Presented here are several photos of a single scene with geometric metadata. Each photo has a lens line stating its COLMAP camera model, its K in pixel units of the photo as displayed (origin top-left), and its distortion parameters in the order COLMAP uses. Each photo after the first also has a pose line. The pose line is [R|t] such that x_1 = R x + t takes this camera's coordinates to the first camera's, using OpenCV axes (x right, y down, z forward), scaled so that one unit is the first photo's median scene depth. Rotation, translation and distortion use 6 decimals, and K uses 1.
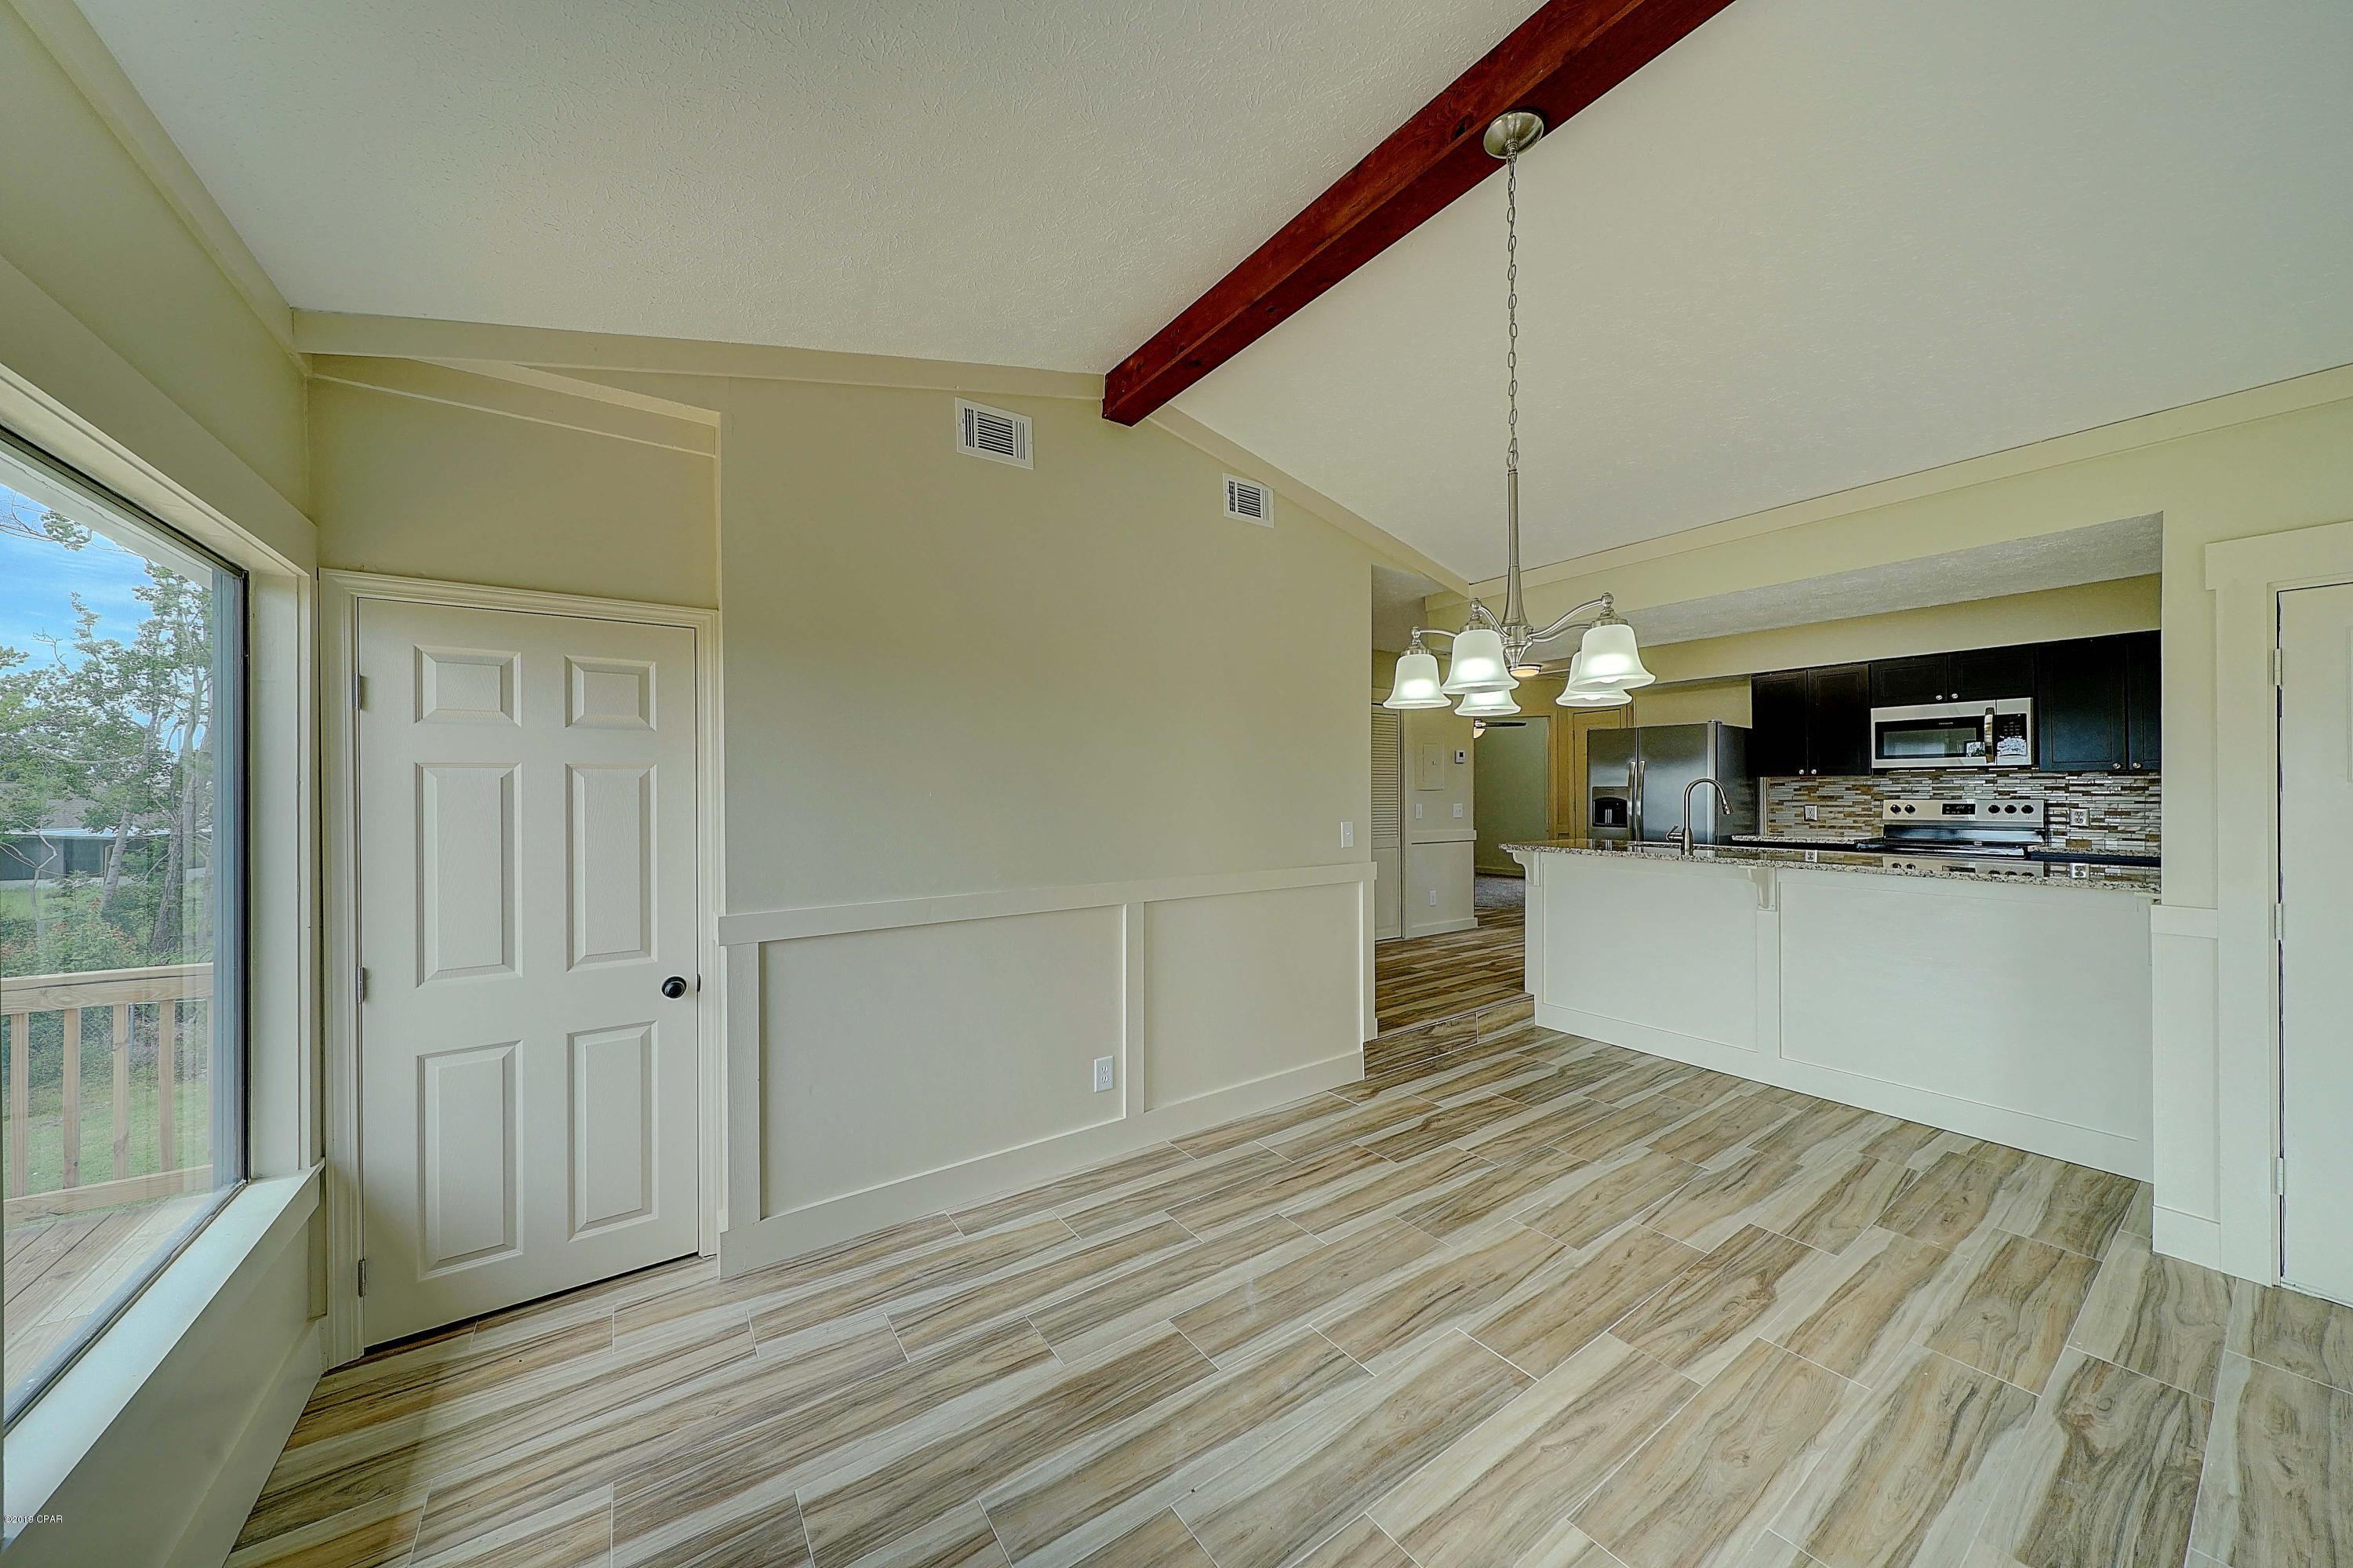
lens RADIAL K [[801.6, 0, 1163.1], [0, 801.6, 787.2], [0, 0, 1]] dist [0.001353, 0.000049]
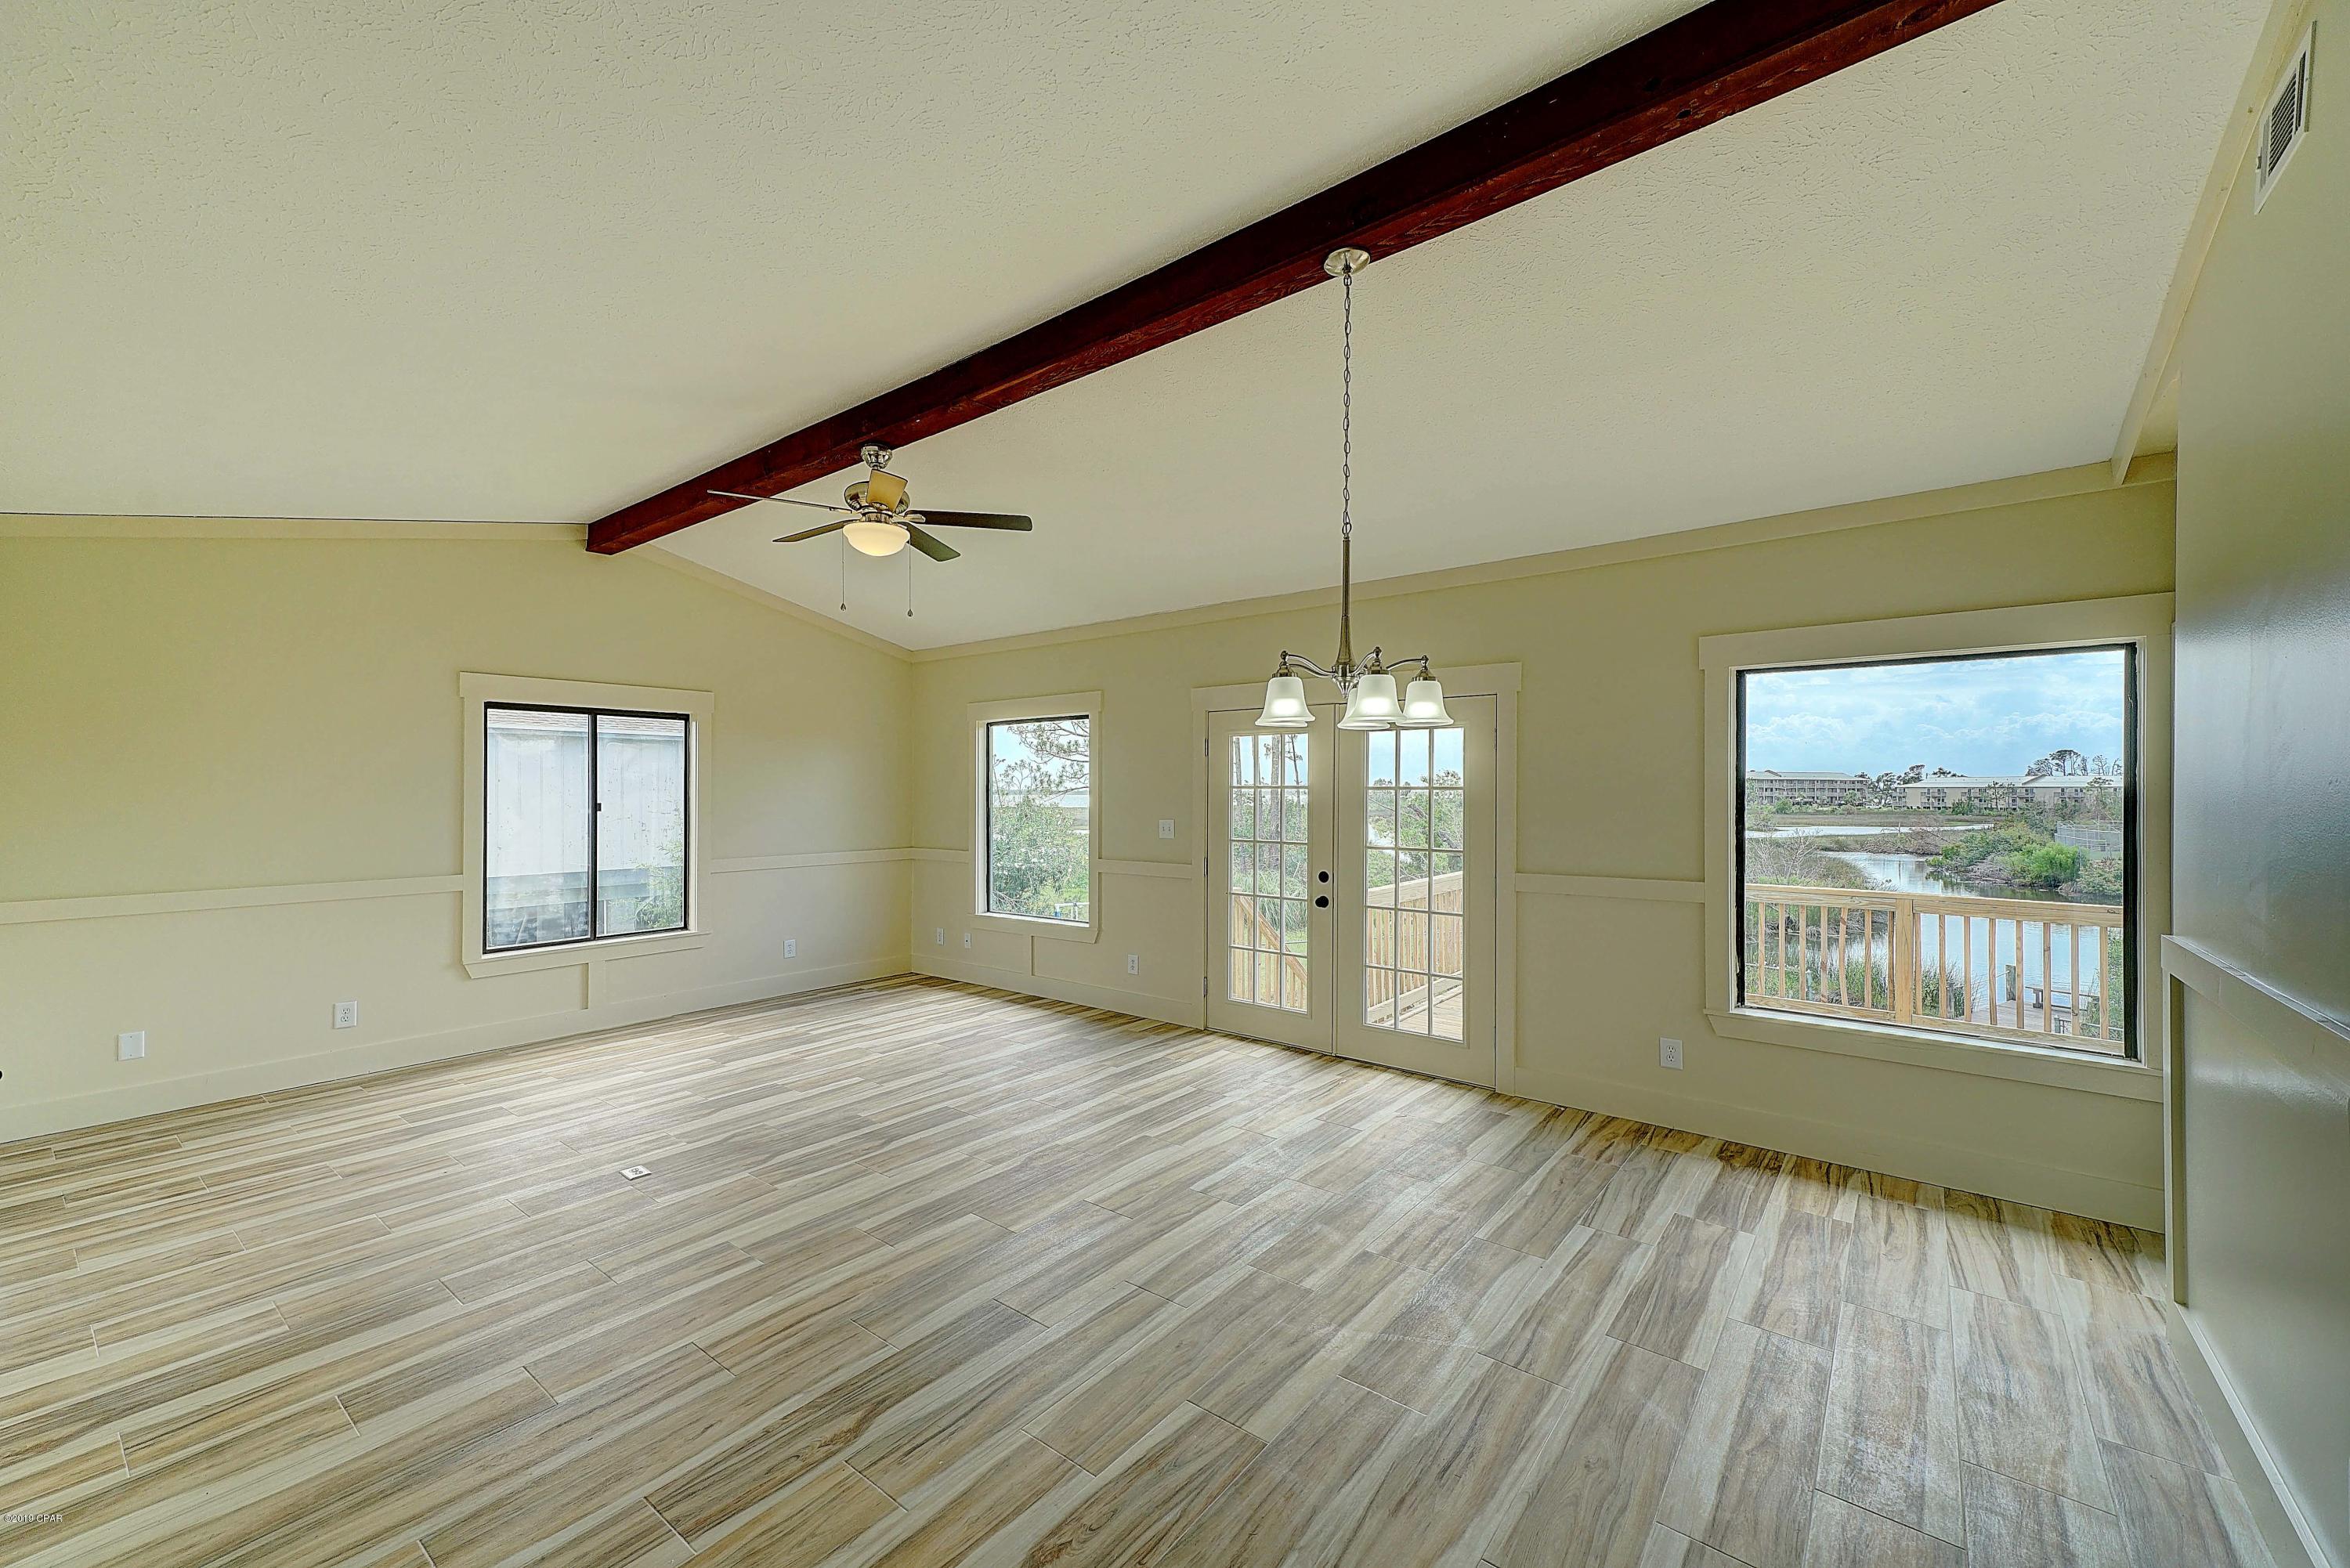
lens RADIAL K [[921.4, 0, 1160.8], [0, 921.4, 786.4], [0, 0, 1]] dist [0.030251, -0.000246]
pose [[-0.957737, 0.001653, -0.287642, 0.611611], [0.003356, 0.999980, -0.005430, -0.002916], [0.287627, -0.006165, -0.957723, 1.242965]]
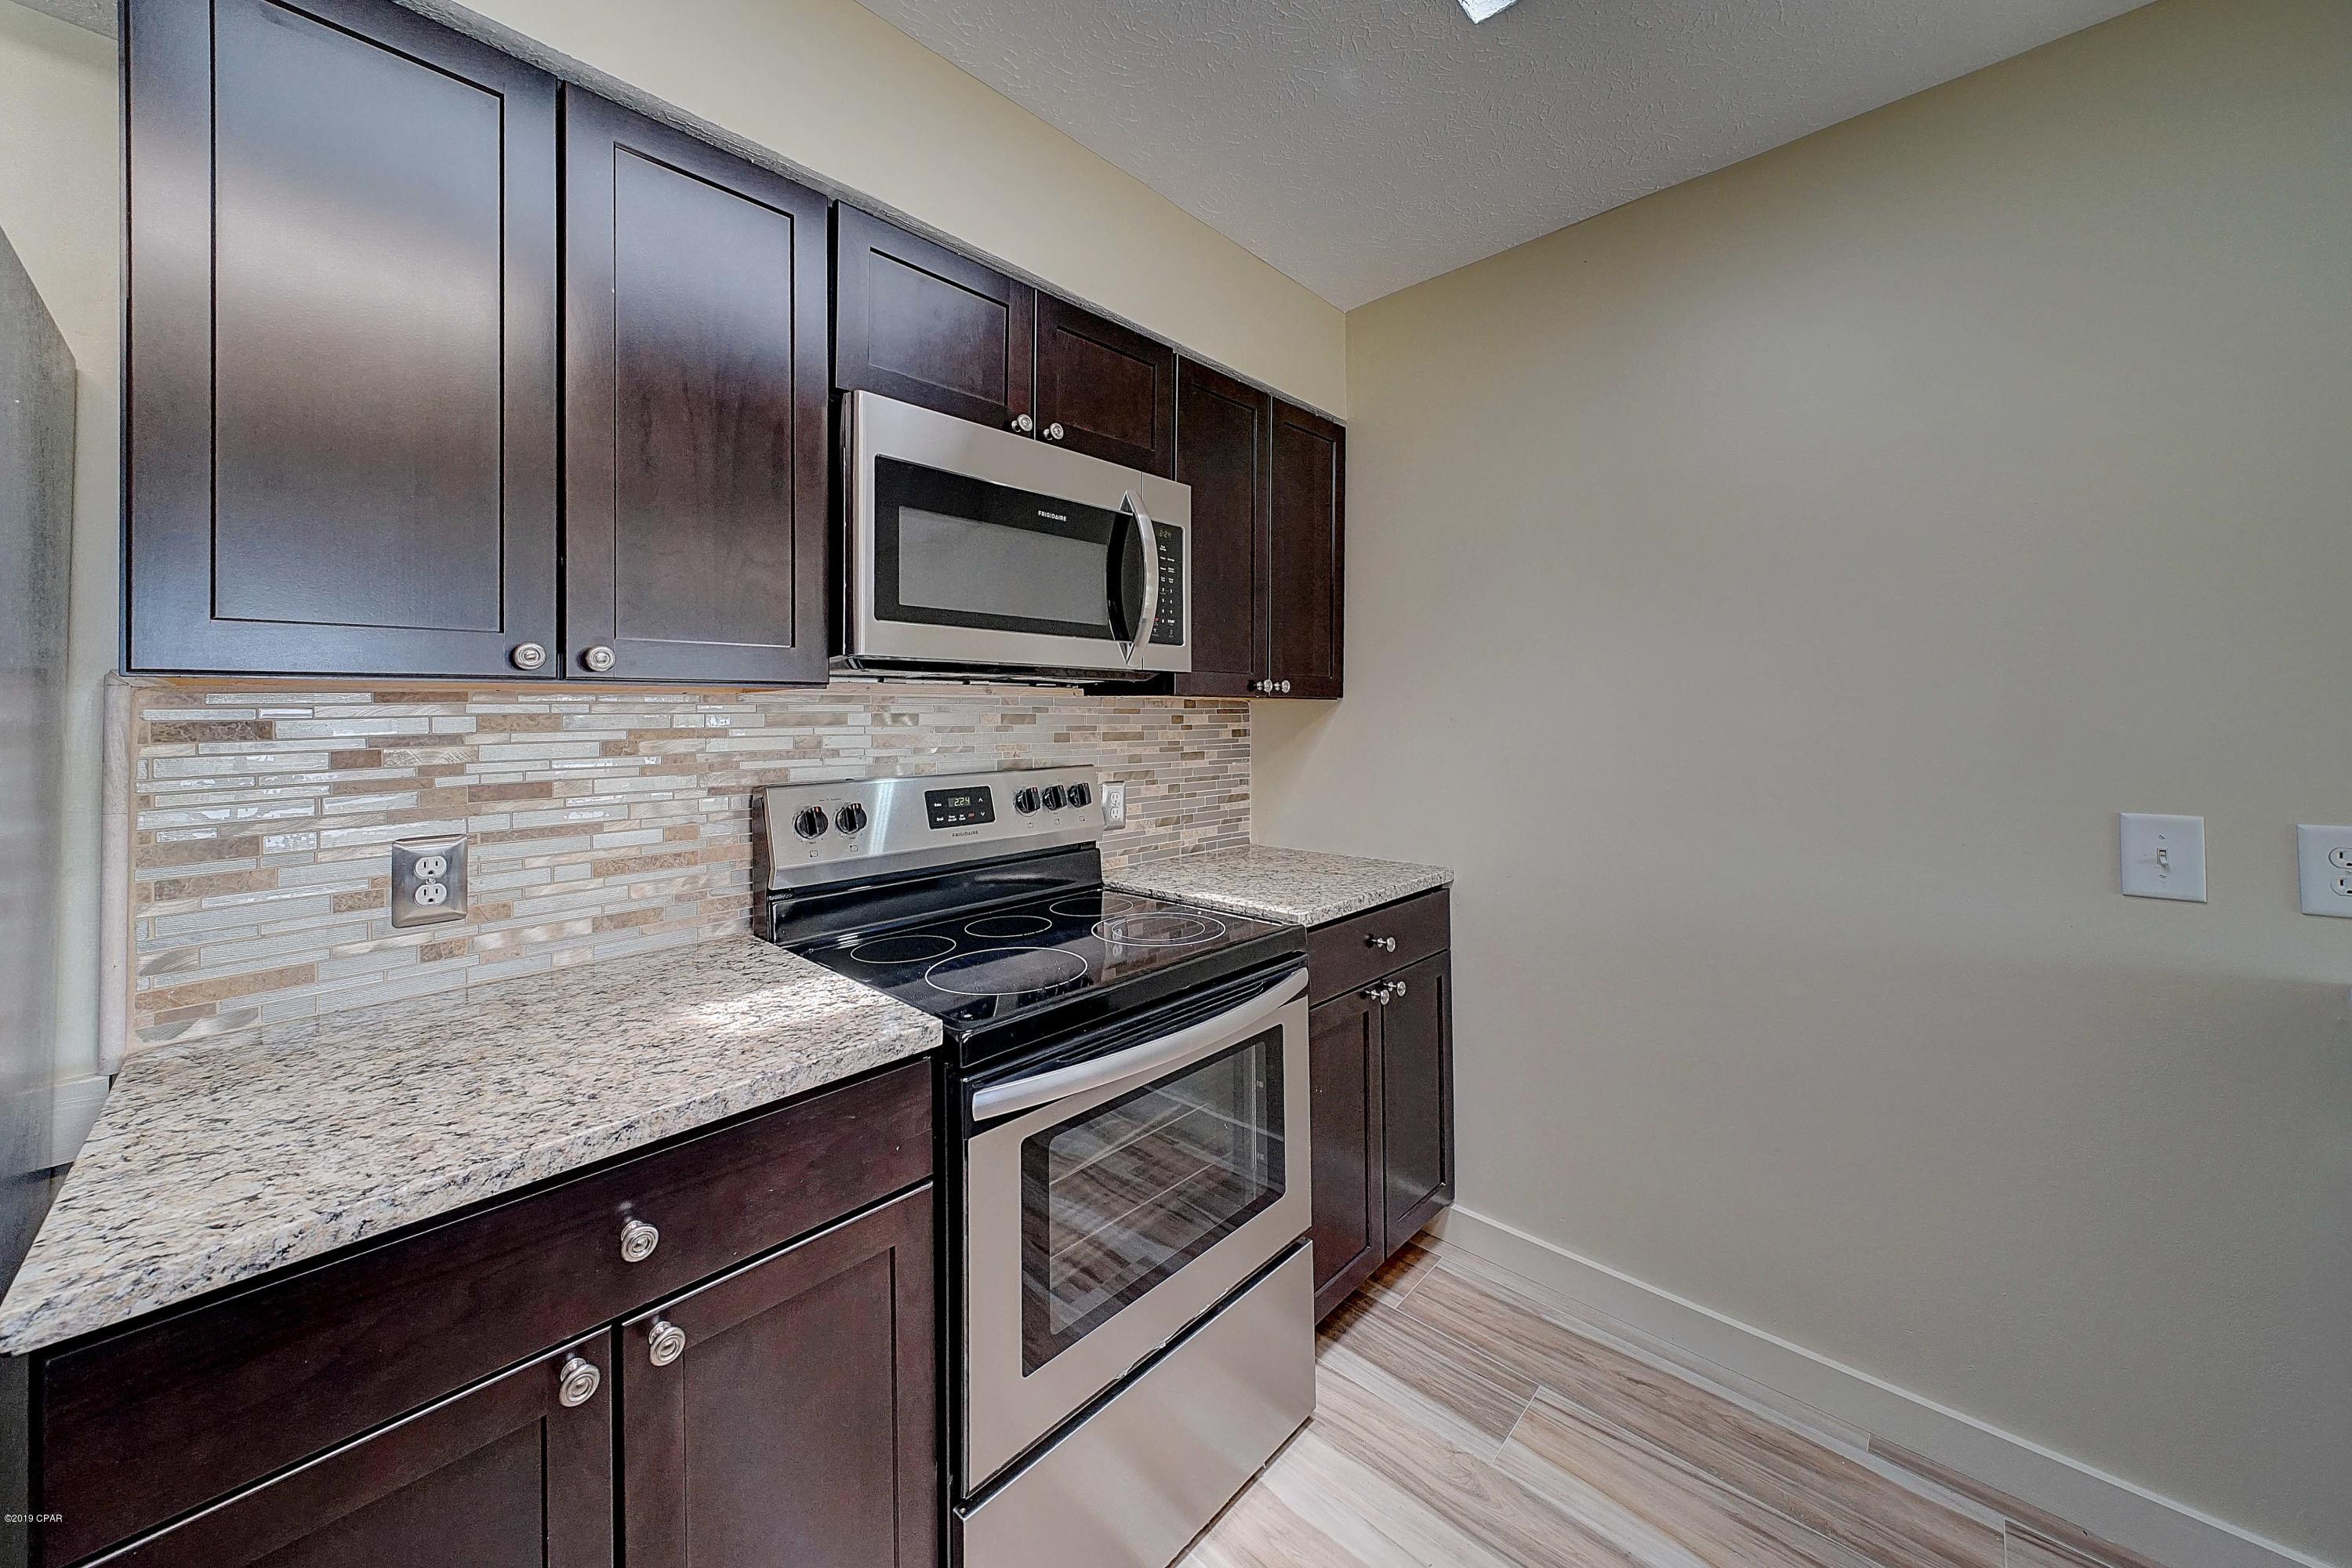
lens RADIAL K [[835.9, 0, 1172.3], [0, 835.9, 708.7], [0, 0, 1]] dist [0.001099, 0.000035]
pose [[-0.213746, 0.013782, 0.976792, 1.026551], [-0.002531, 0.999889, -0.014661, -0.010006], [-0.976886, -0.005606, -0.213687, 1.551768]]
